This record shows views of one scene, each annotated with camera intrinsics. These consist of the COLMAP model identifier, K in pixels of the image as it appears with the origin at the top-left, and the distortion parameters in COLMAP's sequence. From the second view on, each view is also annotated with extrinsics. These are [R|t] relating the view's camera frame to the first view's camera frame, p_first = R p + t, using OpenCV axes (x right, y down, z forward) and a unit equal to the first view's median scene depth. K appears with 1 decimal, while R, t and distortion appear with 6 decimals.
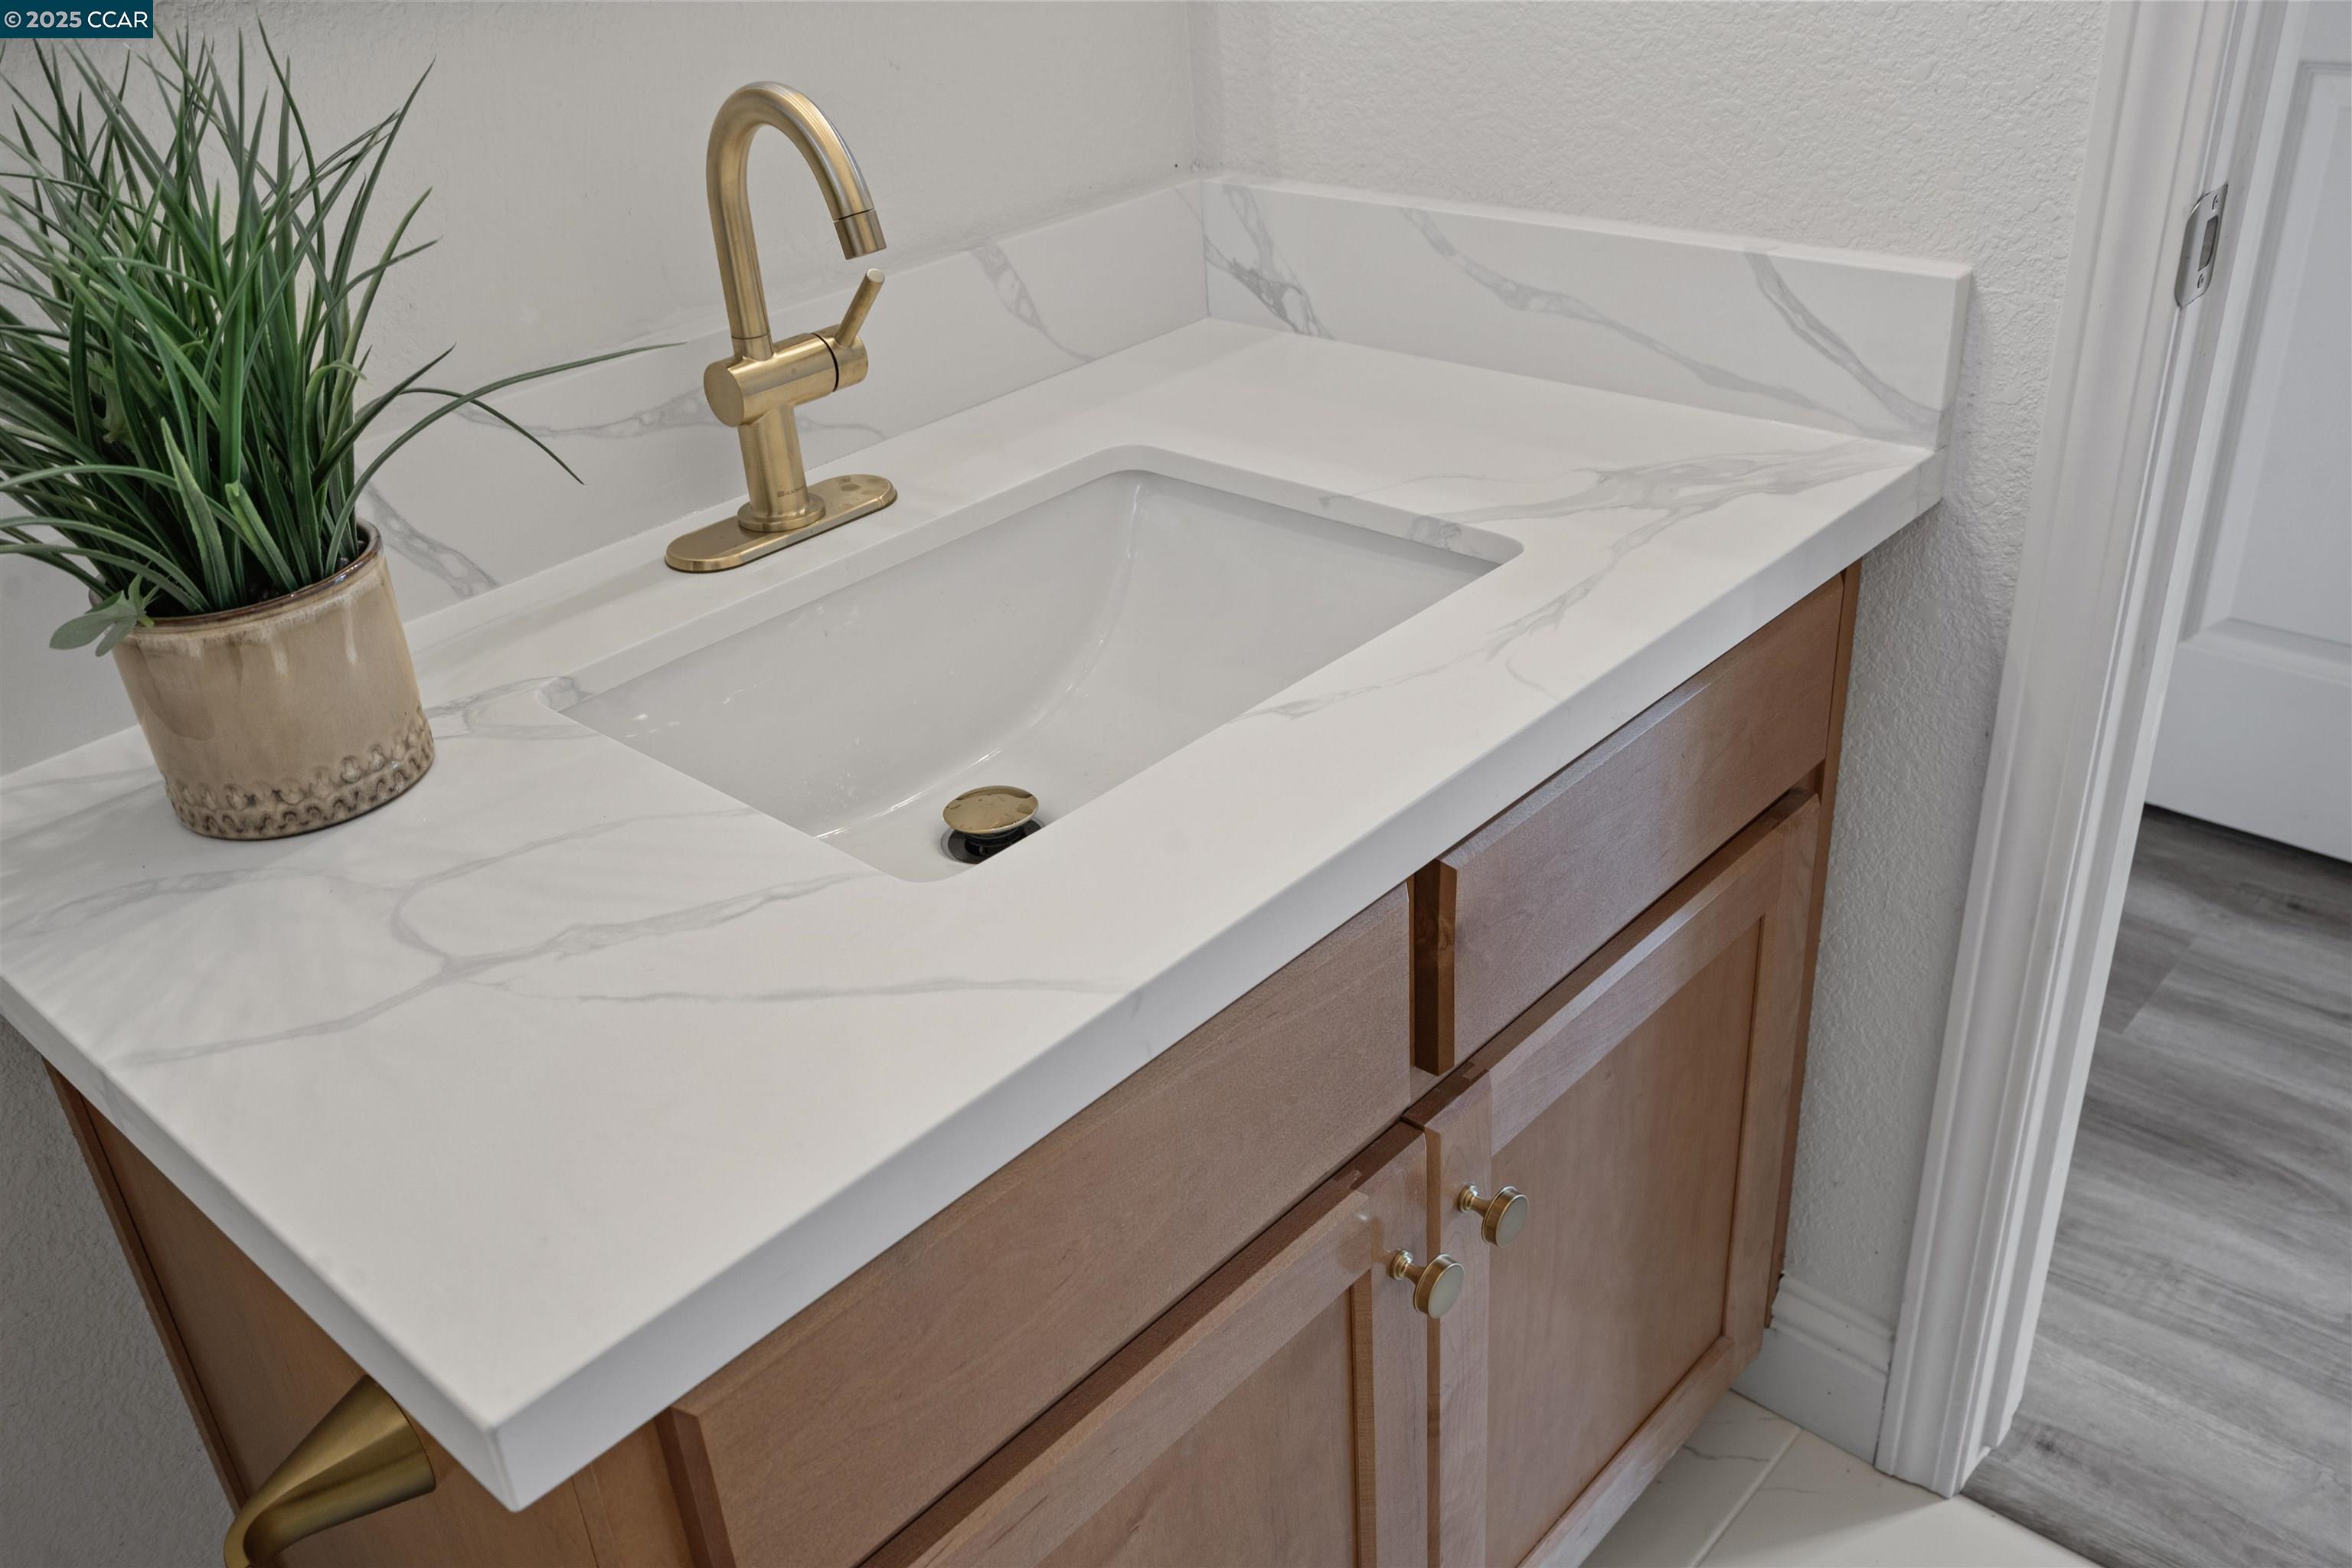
lens RADIAL K [[1982.3, 0, 1176.0], [0, 1982.3, 784.0], [0, 0, 1]] dist [-0.002210, -0.001705]
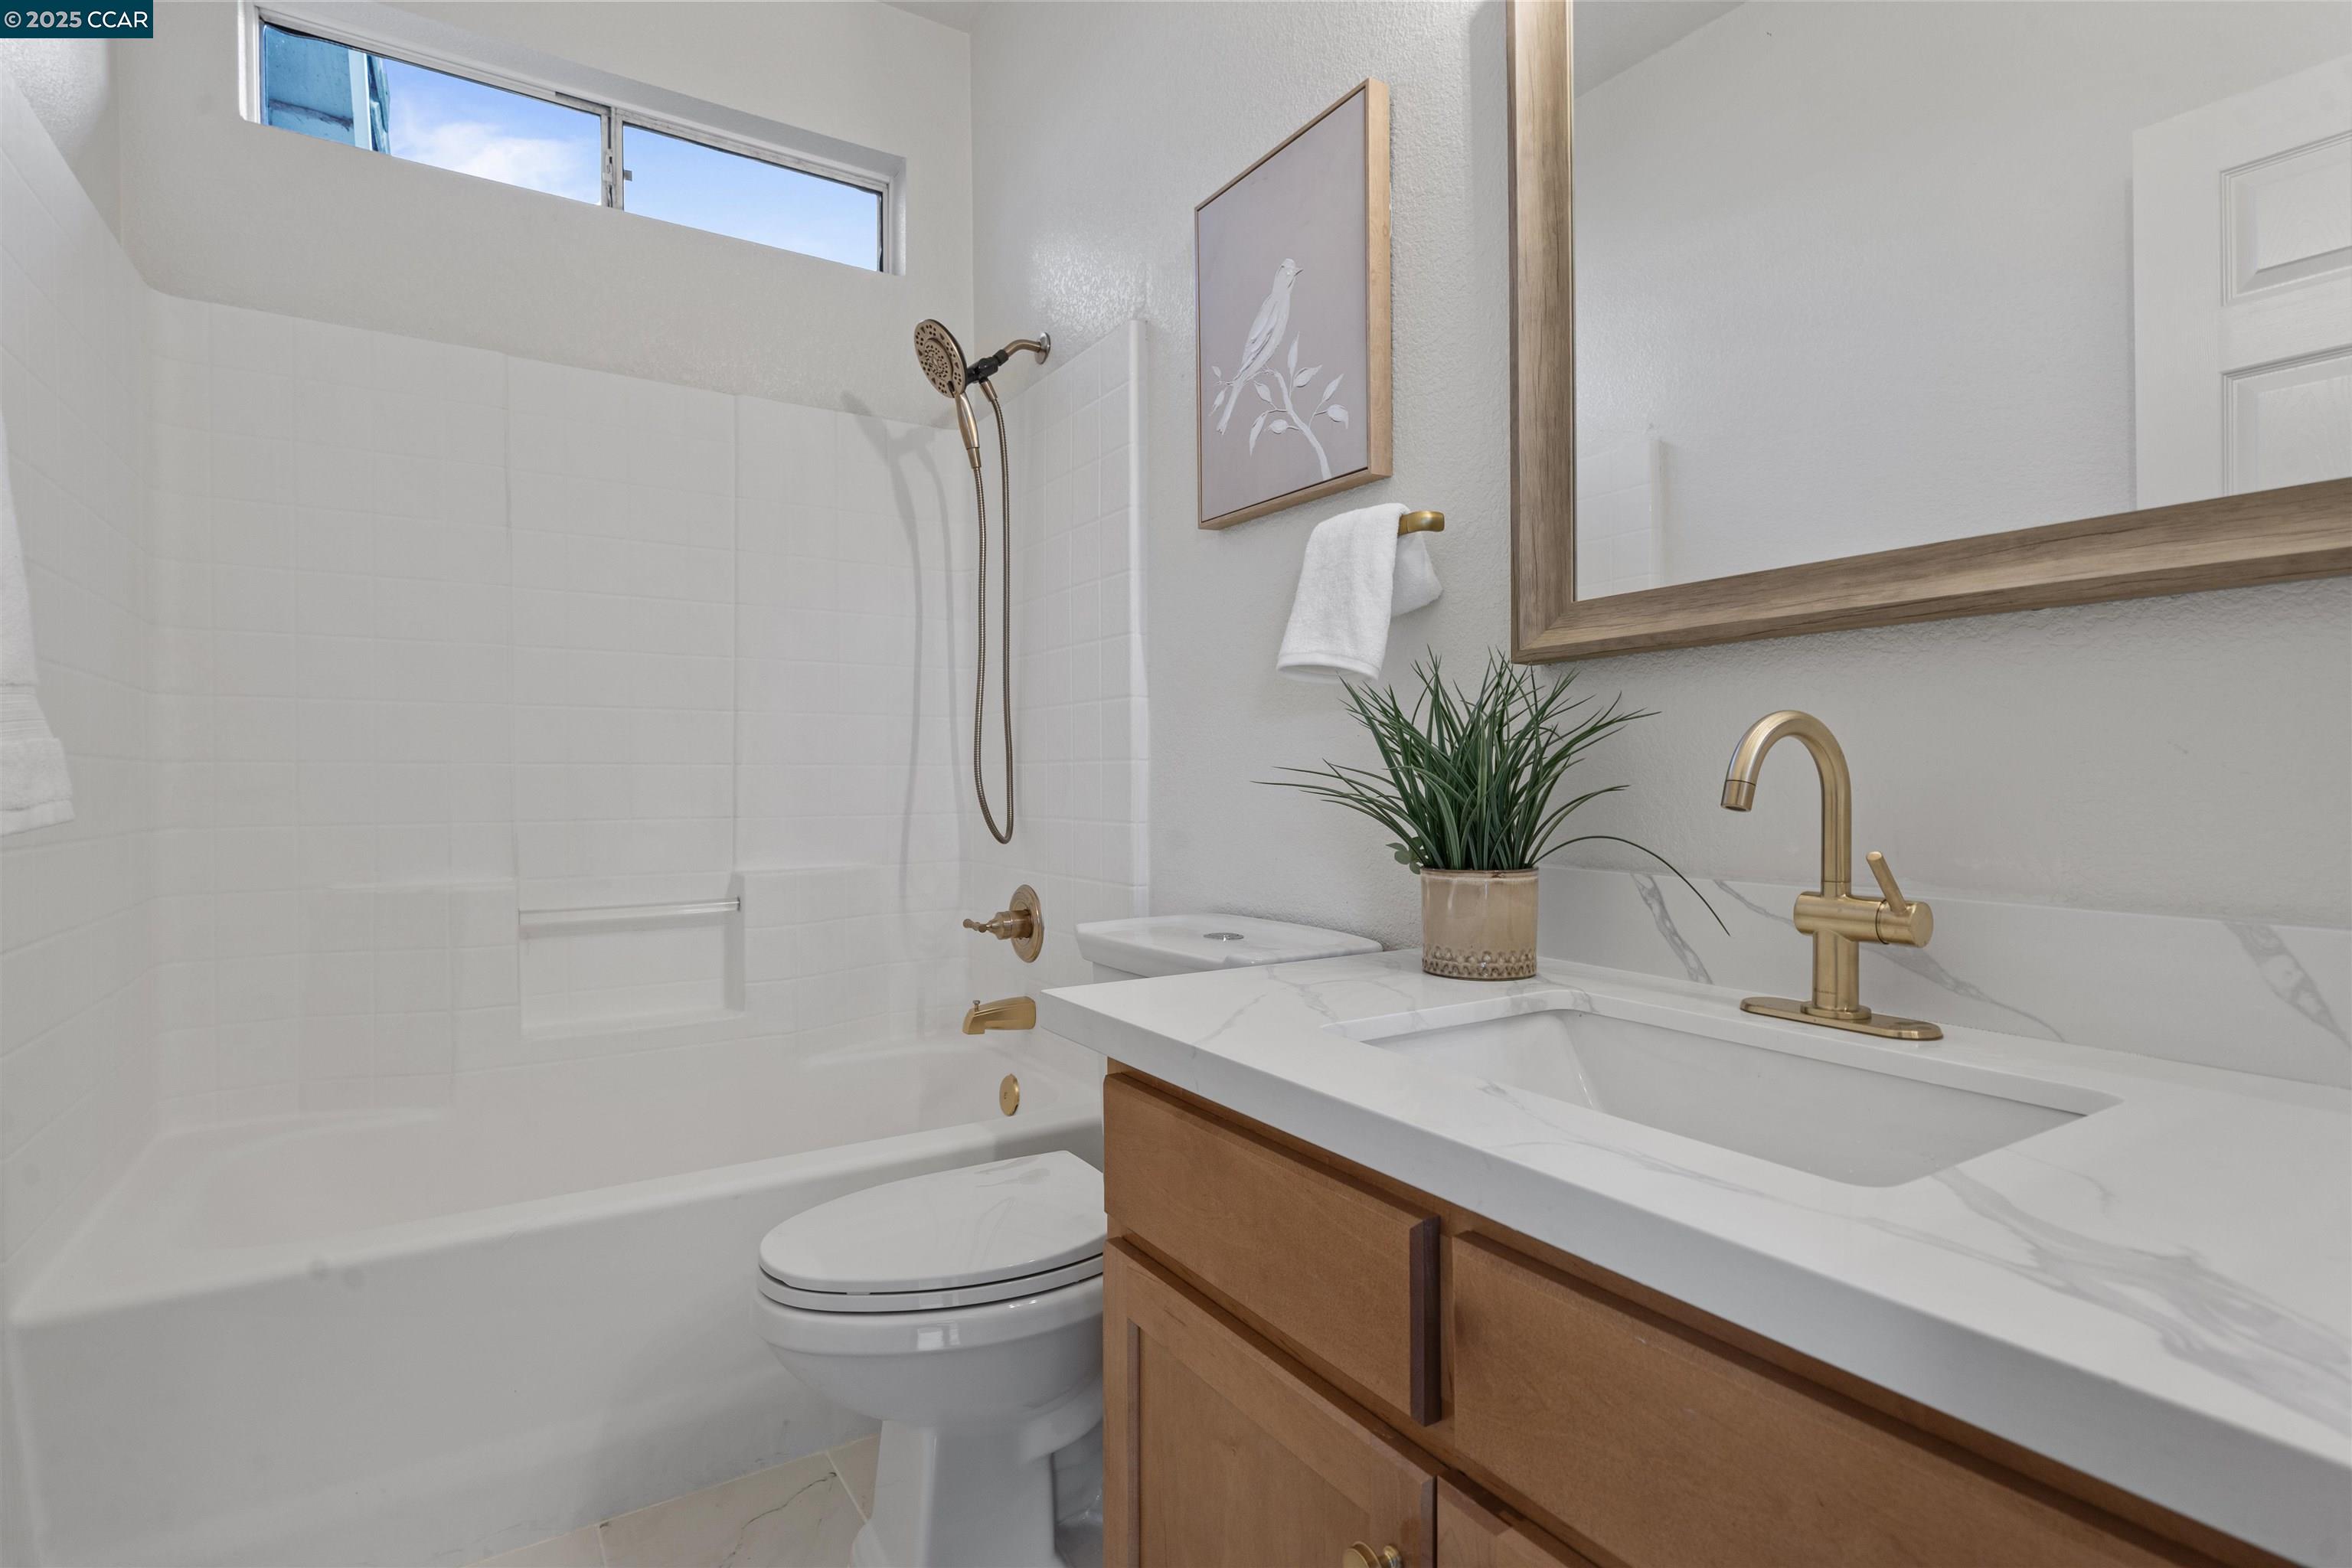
lens RADIAL K [[1136.5, 0, 1176.0], [0, 1136.5, 784.0], [0, 0, 1]] dist [0.000915, -0.000796]
pose [[-0.259947, 0.072003, -0.962935, 0.729825], [-0.454813, 0.870545, 0.187872, -0.229510], [0.851806, 0.486792, -0.193547, 0.724910]]
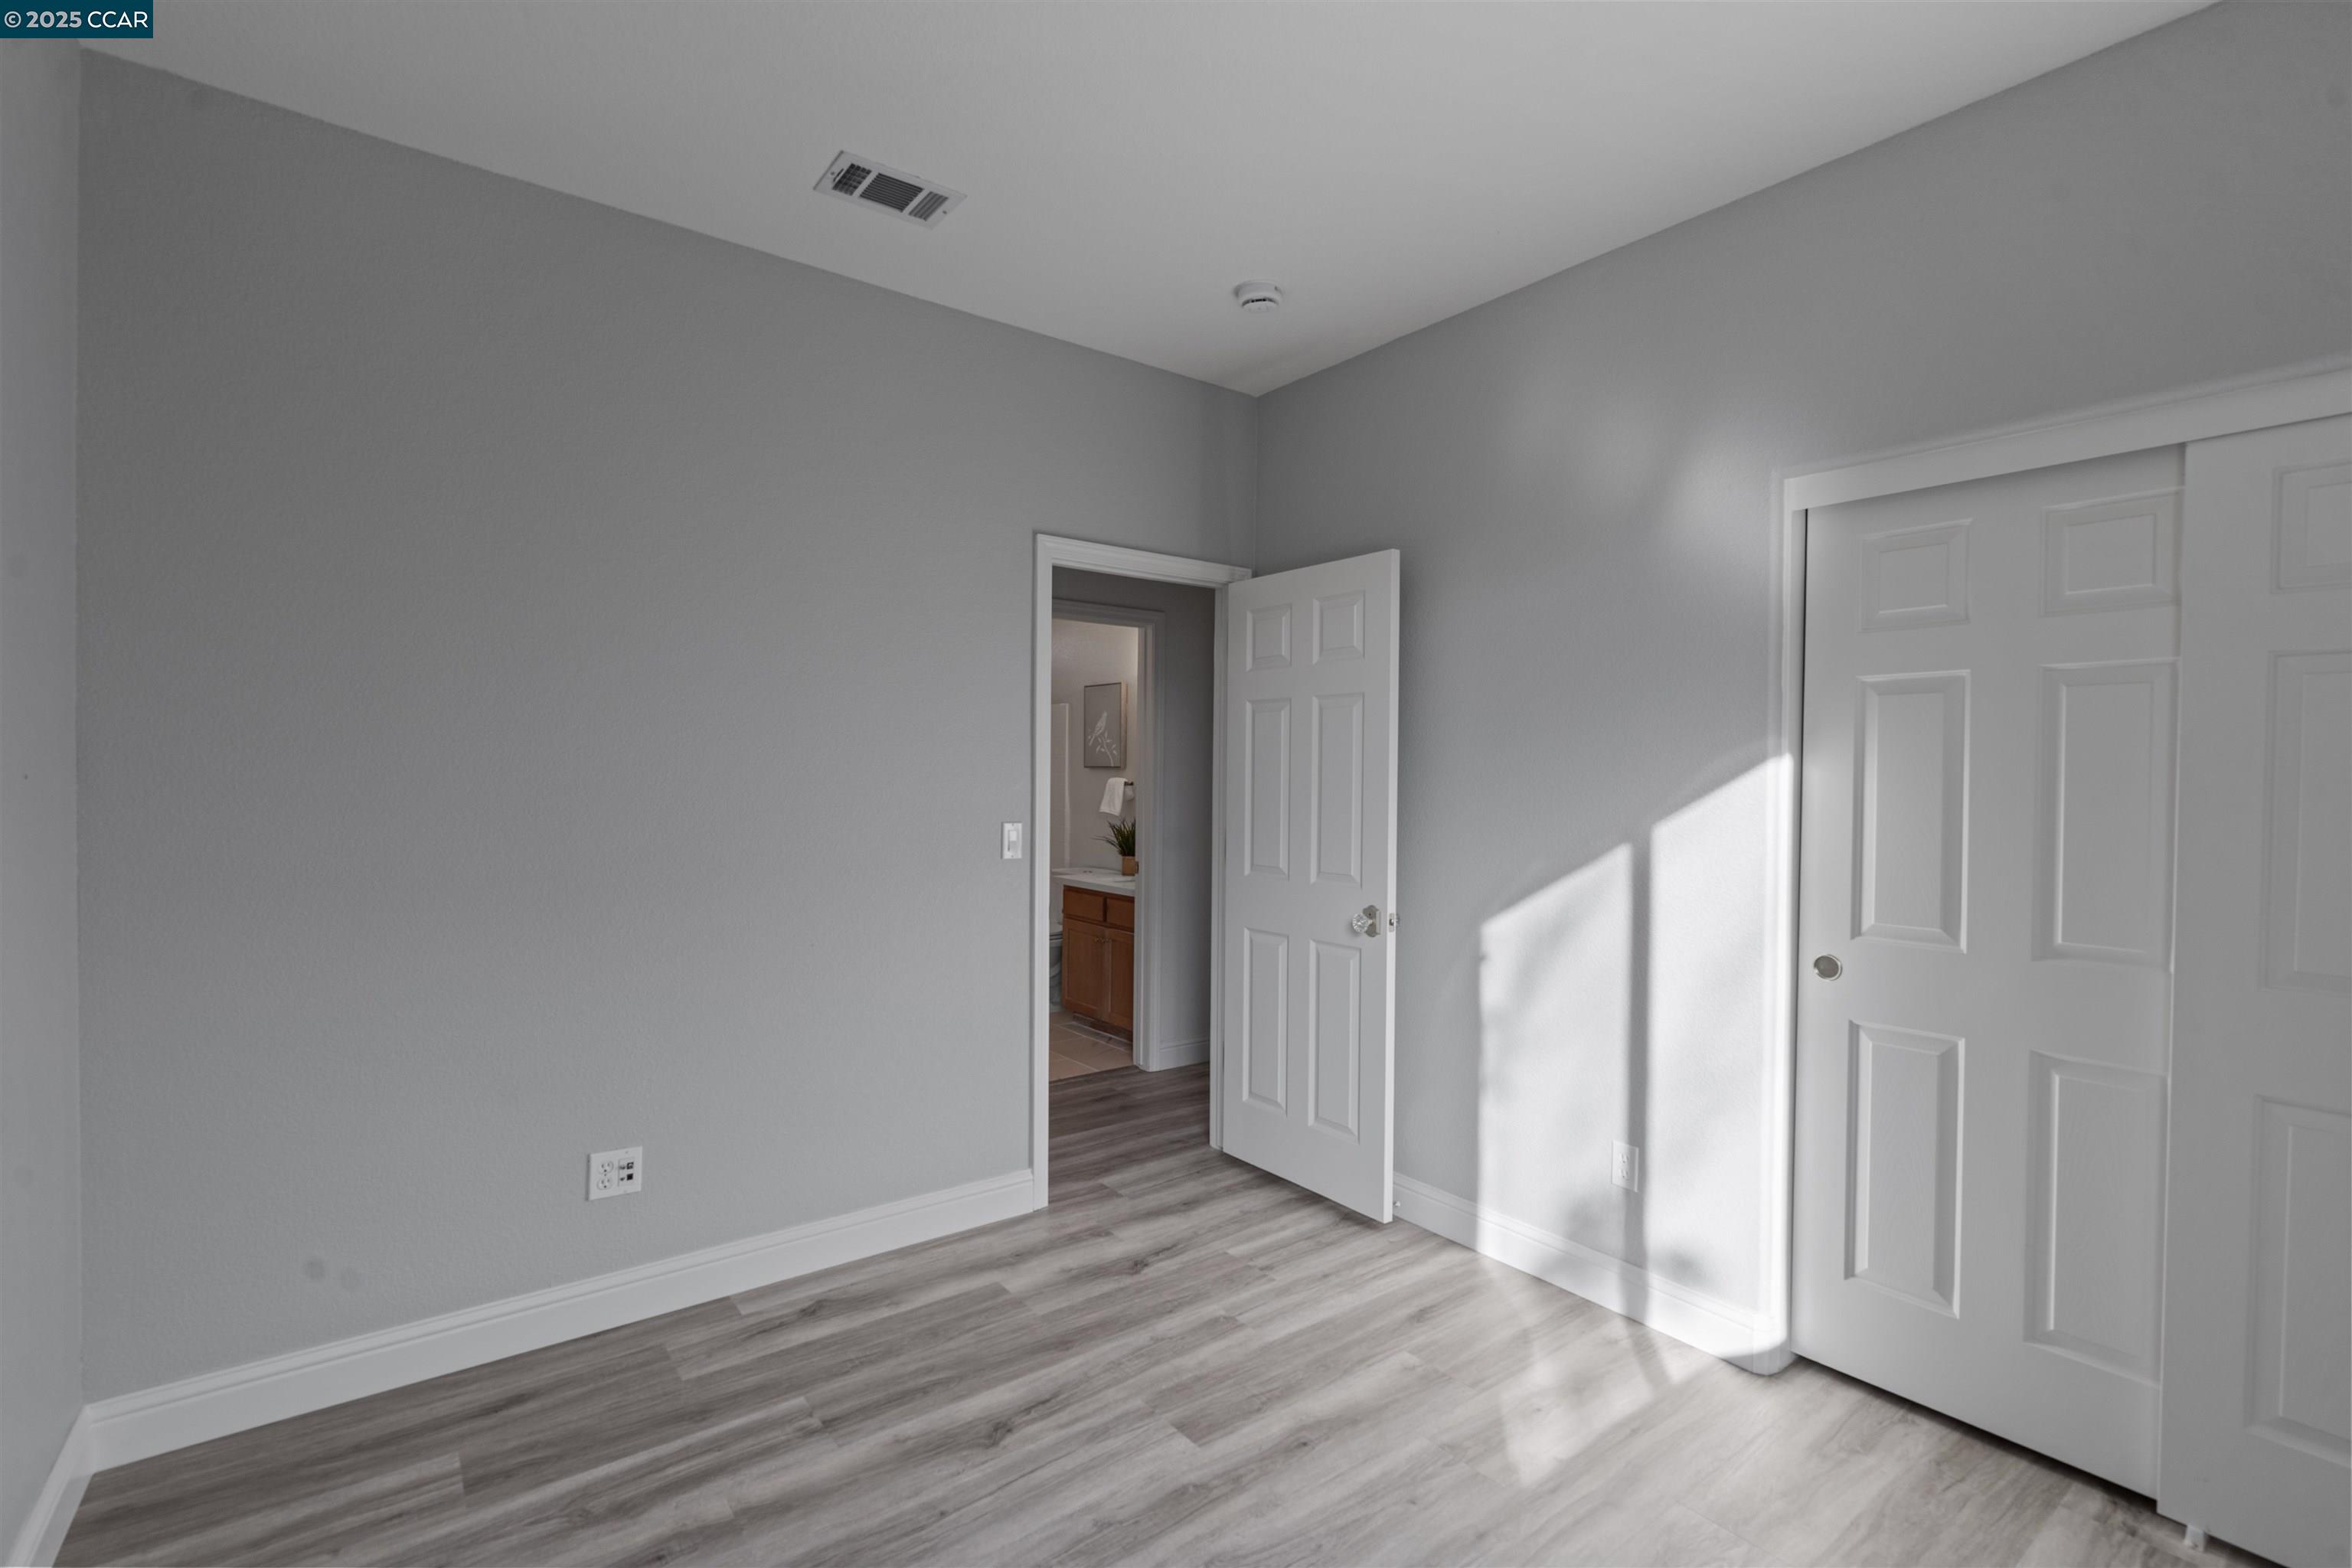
lens RADIAL K [[1061.8, 0, 1134.7], [0, 1061.8, 795.9], [0, 0, 1]] dist [0.002261, 0.000100]
pose [[-0.215697, 0.074105, -0.973644, 4.864571], [-0.475235, 0.863087, 0.170972, -1.279541], [0.853010, 0.499588, -0.150948, 1.473973]]
